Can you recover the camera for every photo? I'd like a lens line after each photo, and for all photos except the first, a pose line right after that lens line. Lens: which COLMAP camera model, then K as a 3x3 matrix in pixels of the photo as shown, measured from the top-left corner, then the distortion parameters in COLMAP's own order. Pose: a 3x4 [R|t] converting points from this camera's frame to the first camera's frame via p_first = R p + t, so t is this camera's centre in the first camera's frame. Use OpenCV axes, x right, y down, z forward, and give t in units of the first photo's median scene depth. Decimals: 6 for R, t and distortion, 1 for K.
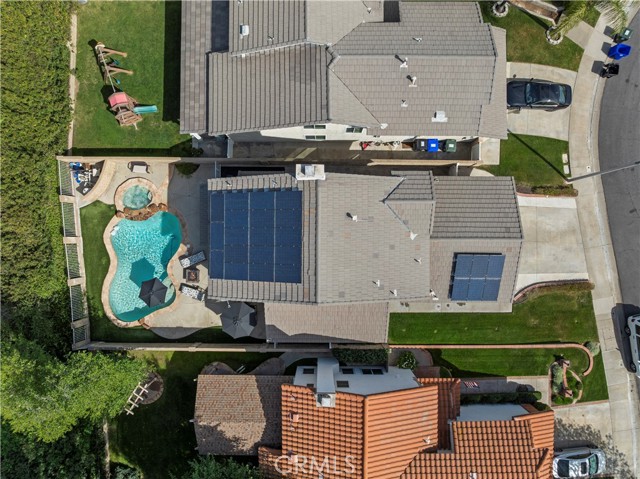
lens RADIAL K [[452.1, 0, 319.3], [0, 452.1, 239.0], [0, 0, 1]] dist [-0.047575, 0.014056]
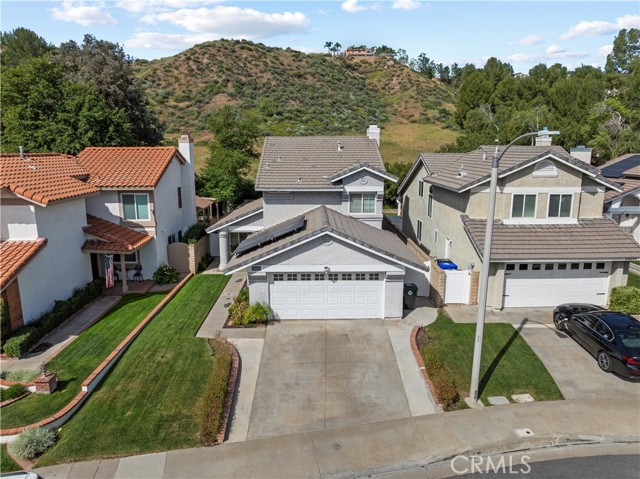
lens RADIAL K [[452.1, 0, 321.4], [0, 452.1, 239.0], [0, 0, 1]] dist [-0.047575, 0.014056]
pose [[0.026051, 0.196291, -0.980200, 0.938156], [-0.999661, 0.004786, -0.025610, 0.022445], [-0.000336, 0.980534, 0.196349, 0.768463]]
